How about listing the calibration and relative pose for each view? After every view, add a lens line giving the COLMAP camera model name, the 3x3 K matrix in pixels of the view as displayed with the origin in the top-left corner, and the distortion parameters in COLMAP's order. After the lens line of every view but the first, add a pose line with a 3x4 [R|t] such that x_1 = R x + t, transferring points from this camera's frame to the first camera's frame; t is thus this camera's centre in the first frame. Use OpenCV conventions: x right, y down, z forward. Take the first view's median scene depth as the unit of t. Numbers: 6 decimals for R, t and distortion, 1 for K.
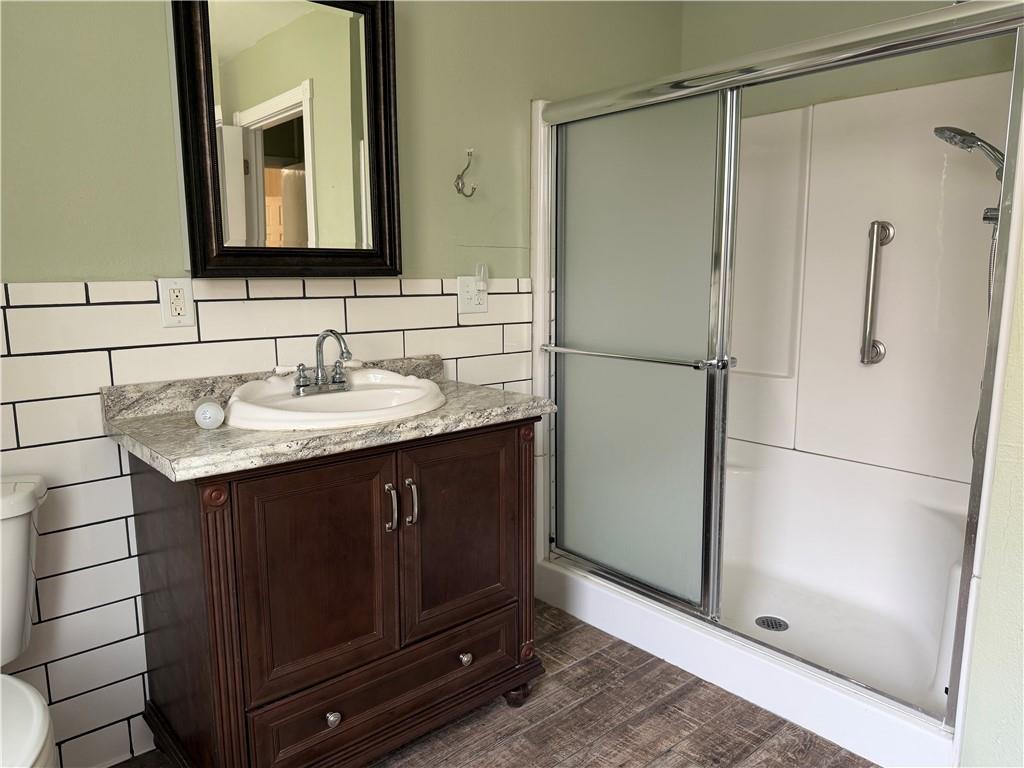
lens RADIAL K [[717.4, 0, 515.5], [0, 717.4, 384.9], [0, 0, 1]] dist [0.042842, -0.058956]
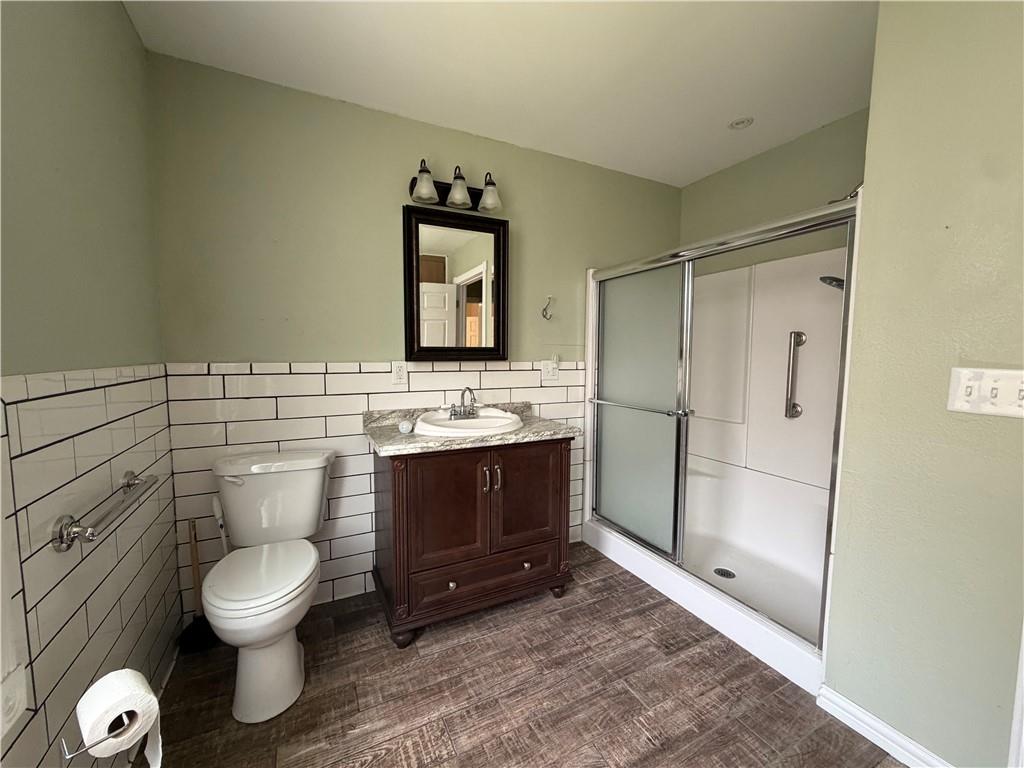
lens RADIAL K [[405.6, 0, 512.4], [0, 405.6, 384.6], [0, 0, 1]] dist [-0.000168, 0.000041]
pose [[0.968729, 0.027591, -0.246582, 0.130314], [-0.047803, 0.995934, -0.076359, -0.004100], [0.243473, 0.085758, 0.966109, -0.056741]]
